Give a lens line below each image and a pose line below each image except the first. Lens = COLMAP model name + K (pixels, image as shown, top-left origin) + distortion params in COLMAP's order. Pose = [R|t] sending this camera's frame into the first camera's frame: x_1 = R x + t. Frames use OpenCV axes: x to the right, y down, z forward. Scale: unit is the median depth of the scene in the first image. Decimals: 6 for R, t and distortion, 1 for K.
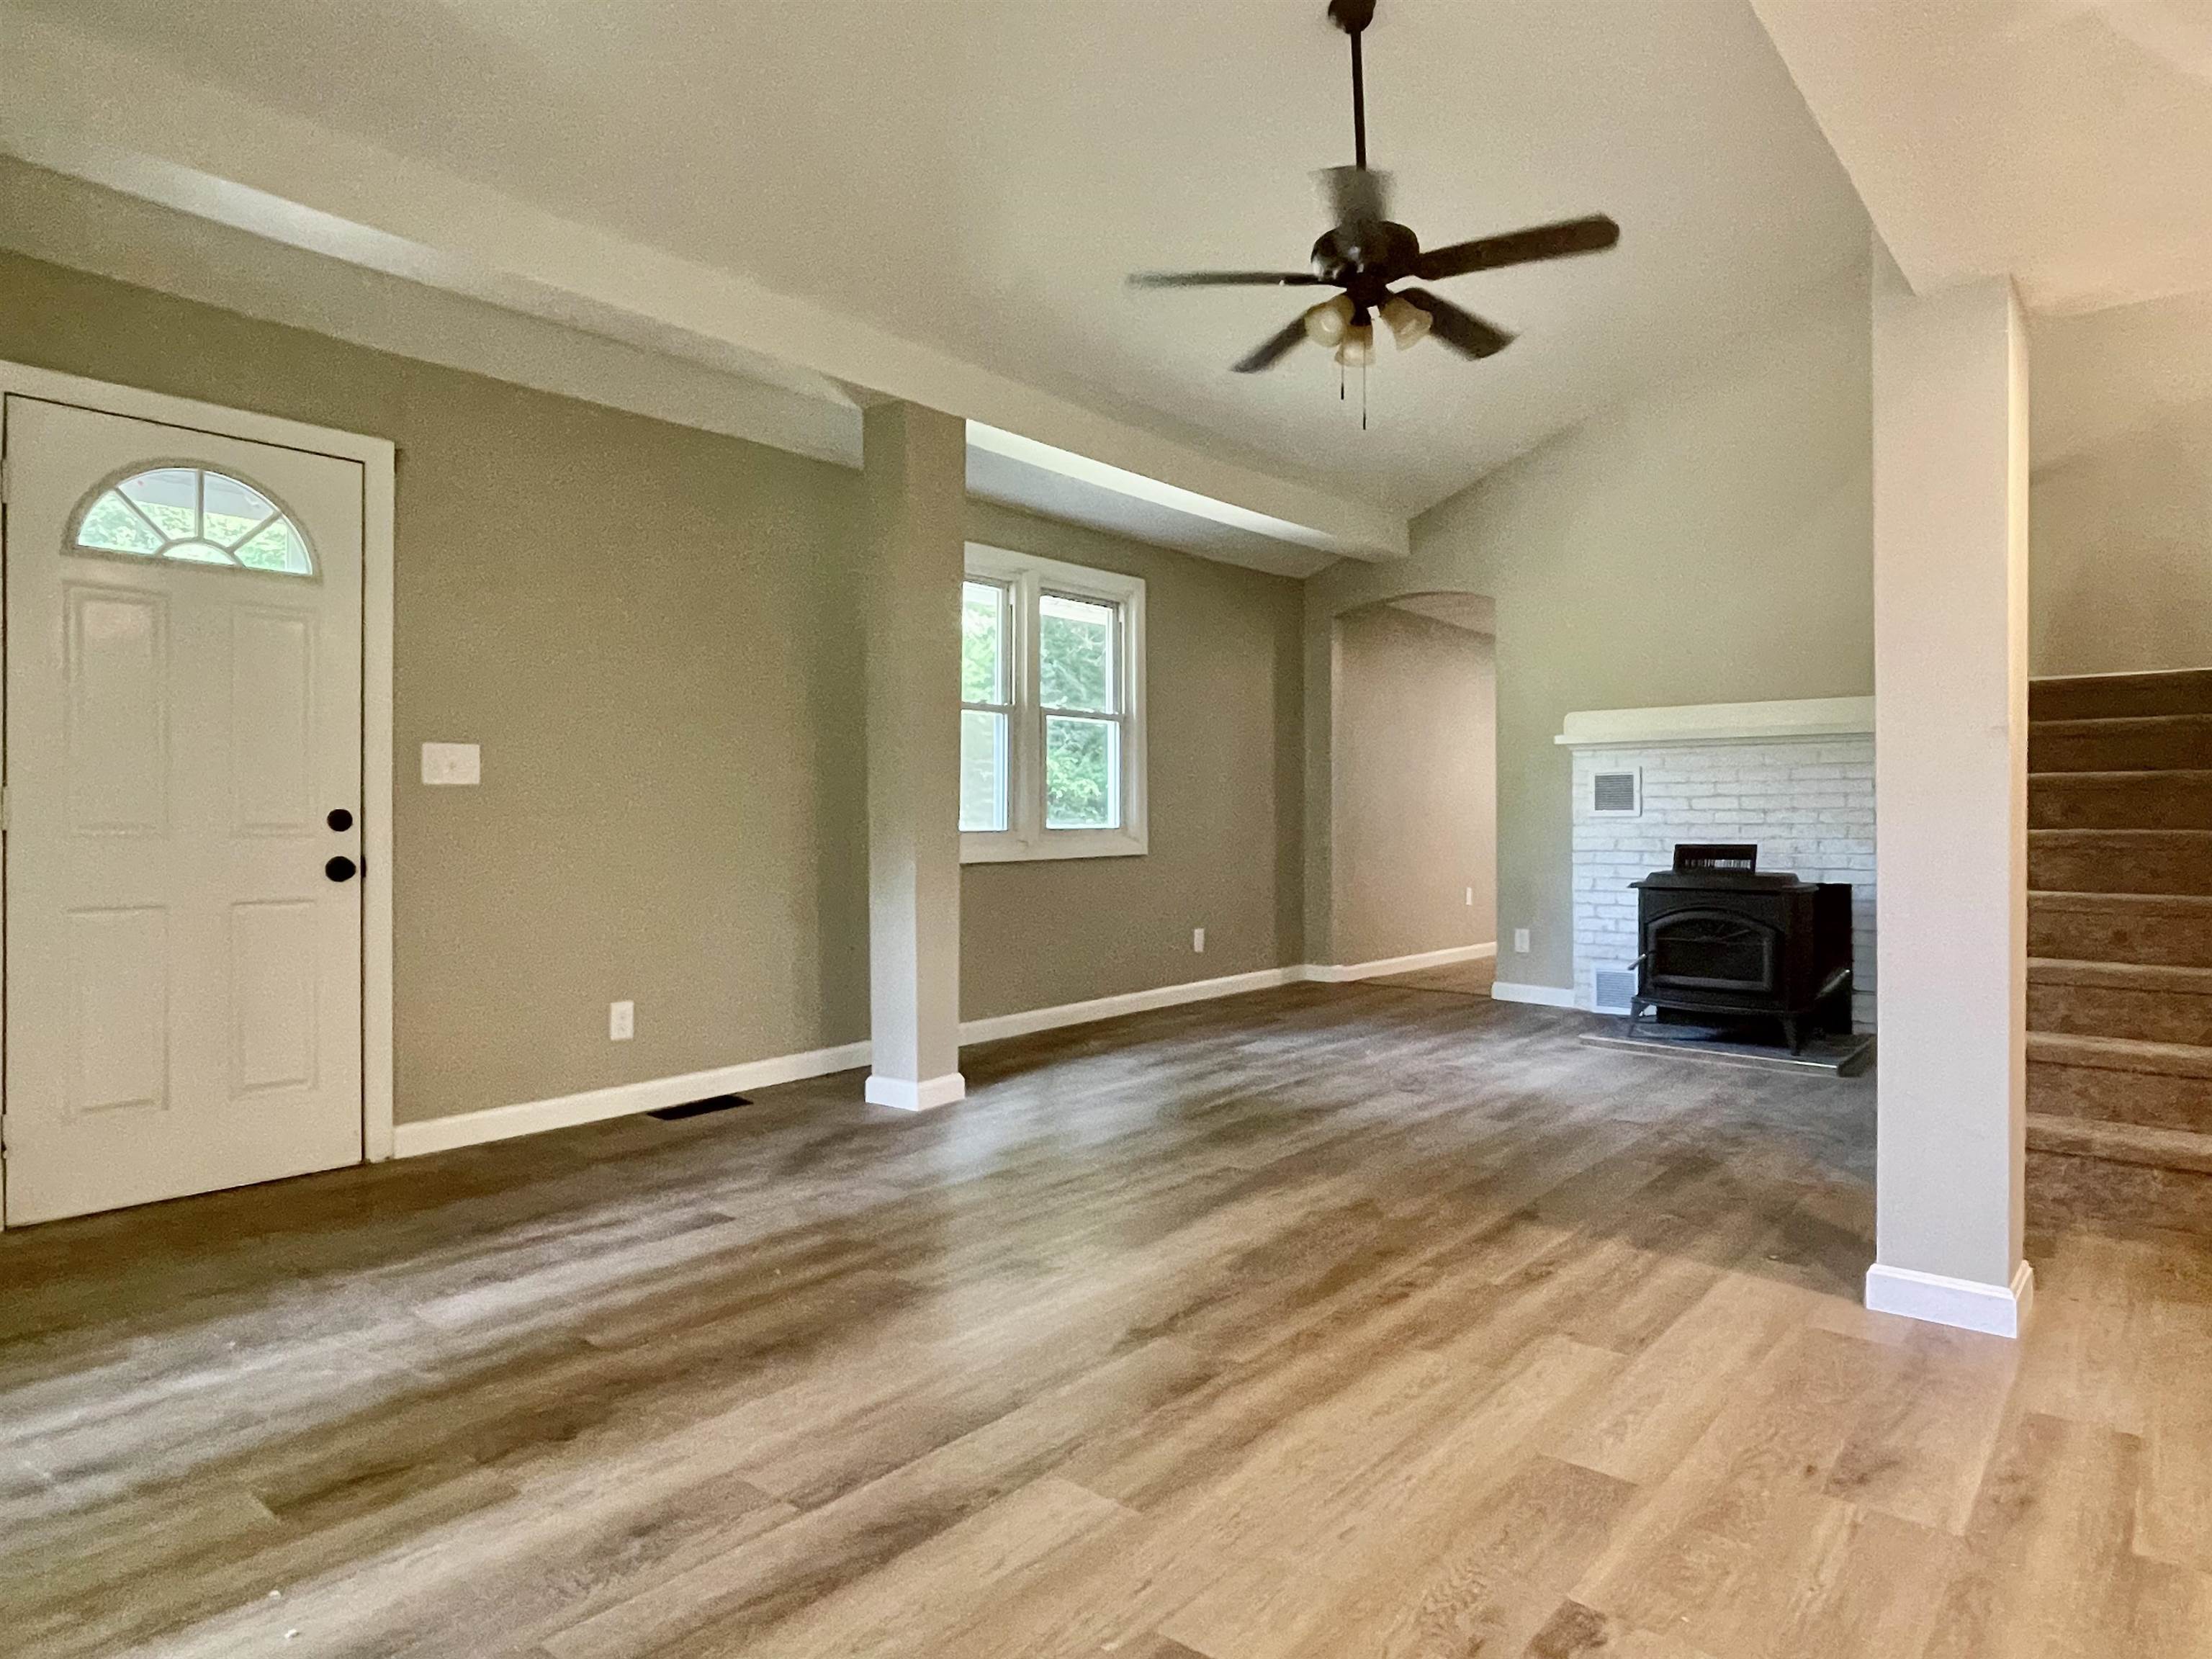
lens RADIAL K [[1307.3, 0, 1106.0], [0, 1307.3, 829.5], [0, 0, 1]] dist [-0.003653, -0.001934]
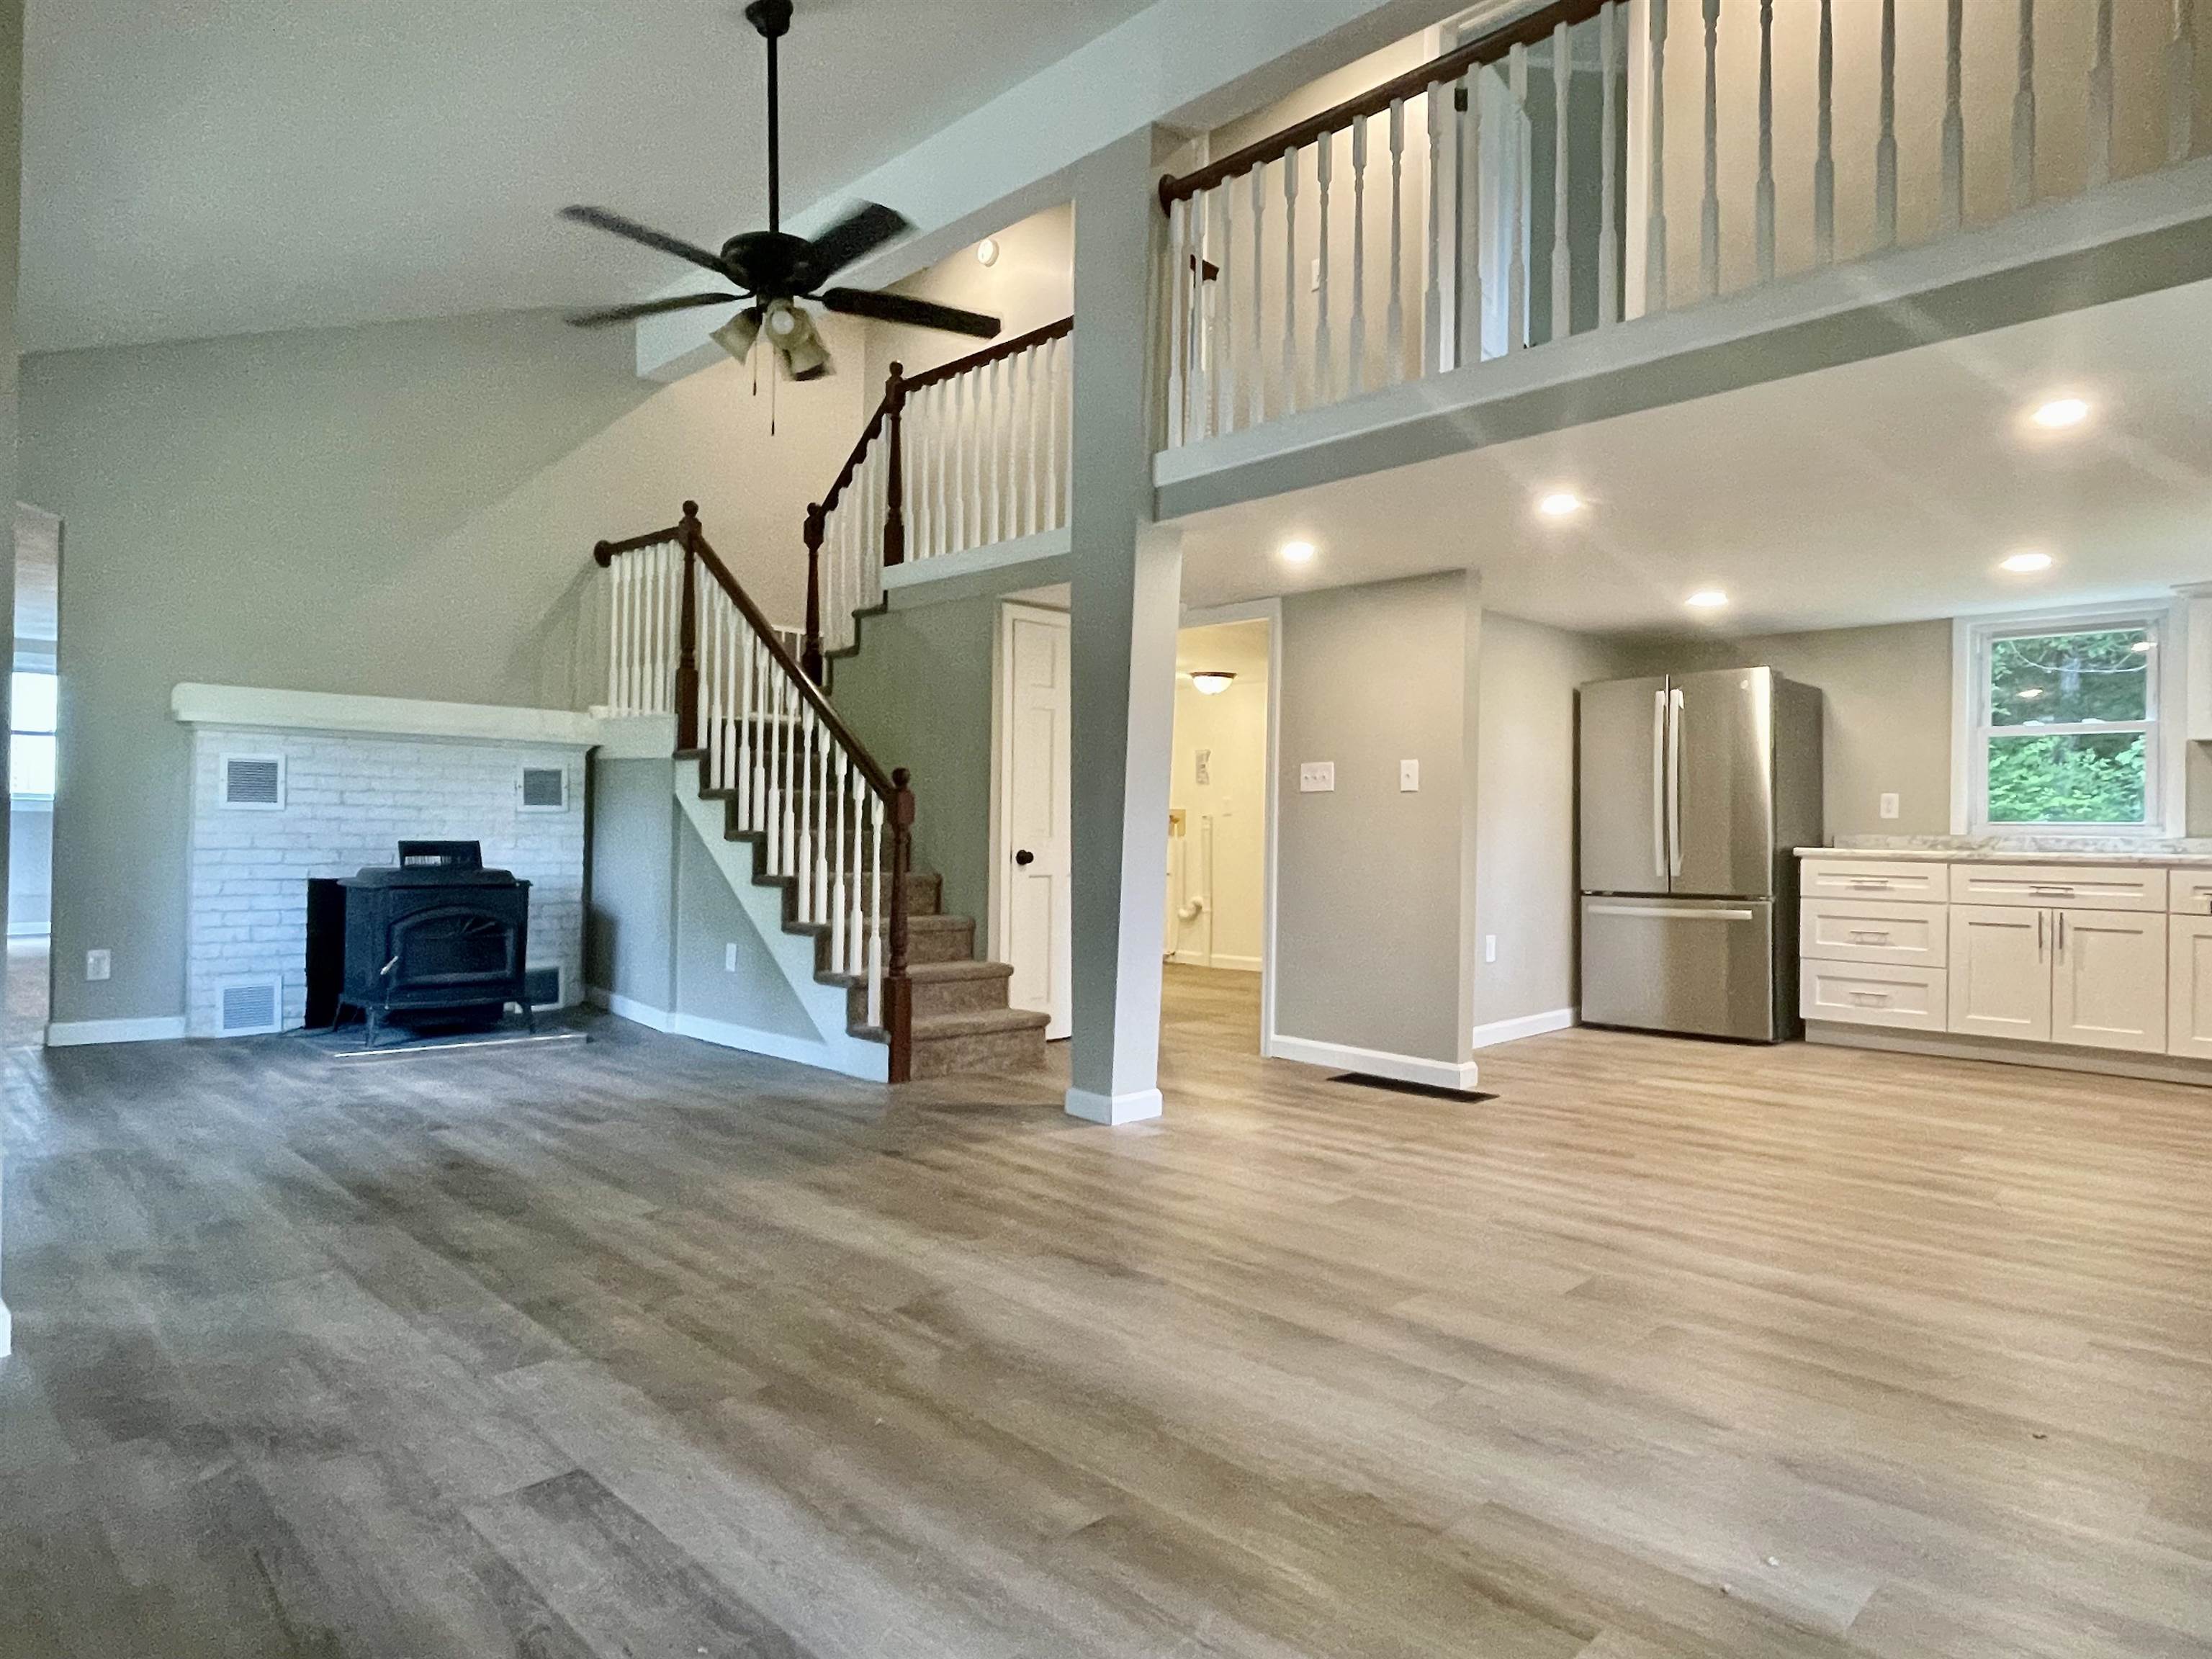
lens RADIAL K [[1307.3, 0, 1106.0], [0, 1307.3, 829.5], [0, 0, 1]] dist [-0.003653, -0.001934]
pose [[0.101495, 0.002231, 0.994834, -0.749953], [-0.010763, 0.999941, -0.001144, -0.003110], [-0.994778, -0.010592, 0.101513, 0.602089]]
